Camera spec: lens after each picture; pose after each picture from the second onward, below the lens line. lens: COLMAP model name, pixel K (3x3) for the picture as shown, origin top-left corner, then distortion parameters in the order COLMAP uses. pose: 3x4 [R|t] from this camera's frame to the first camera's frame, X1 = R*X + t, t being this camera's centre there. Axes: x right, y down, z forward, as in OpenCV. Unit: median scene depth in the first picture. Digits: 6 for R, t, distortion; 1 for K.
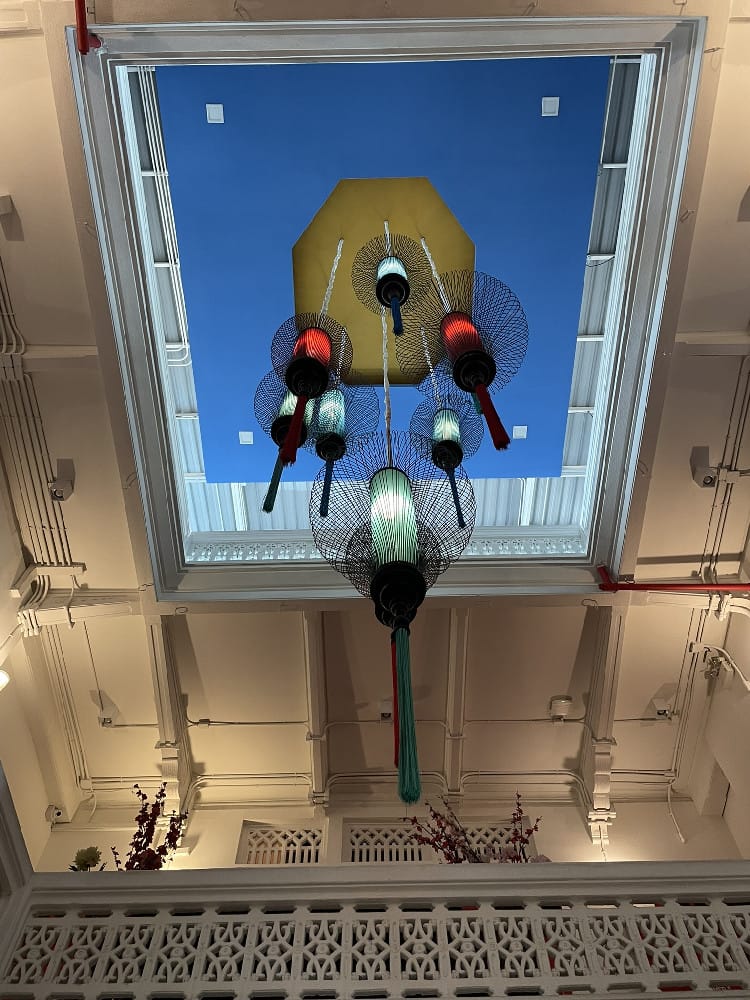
lens RADIAL K [[748.9, 0, 377.7], [0, 748.9, 493.4], [0, 0, 1]] dist [0.035672, -0.053316]
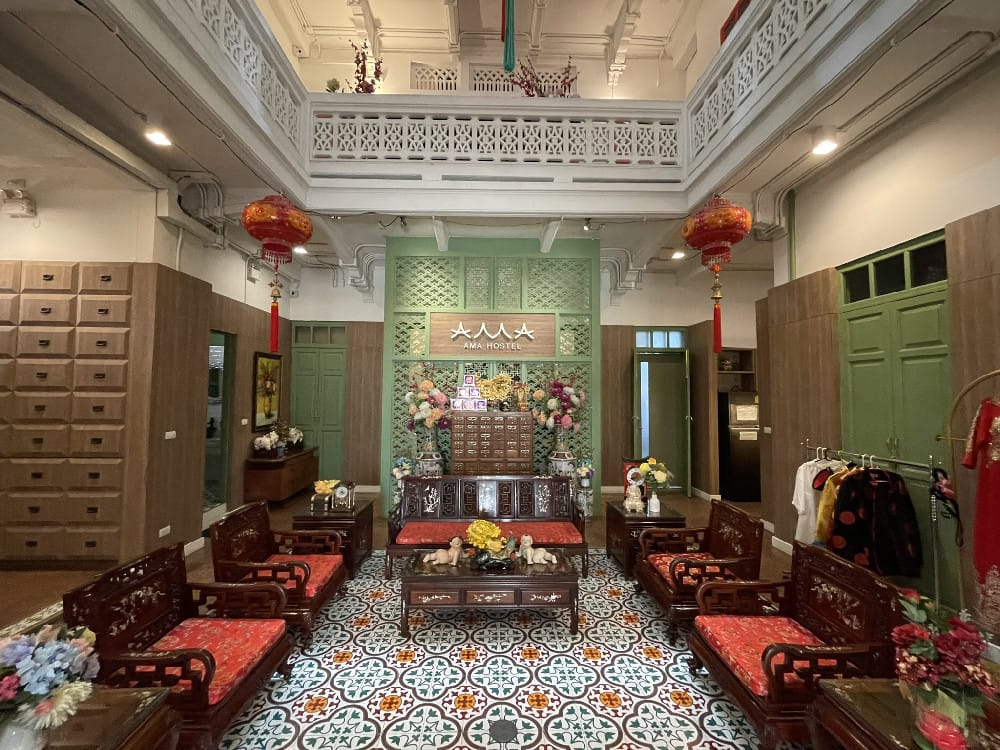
lens RADIAL K [[402.2, 0, 497.9], [0, 402.2, 369.7], [0, 0, 1]] dist [0.001560, 0.000246]
pose [[0.999171, 0.014695, 0.037973, -0.007536], [-0.040355, 0.481489, 0.875523, -0.061741], [-0.005418, -0.876329, 0.481683, -0.092801]]
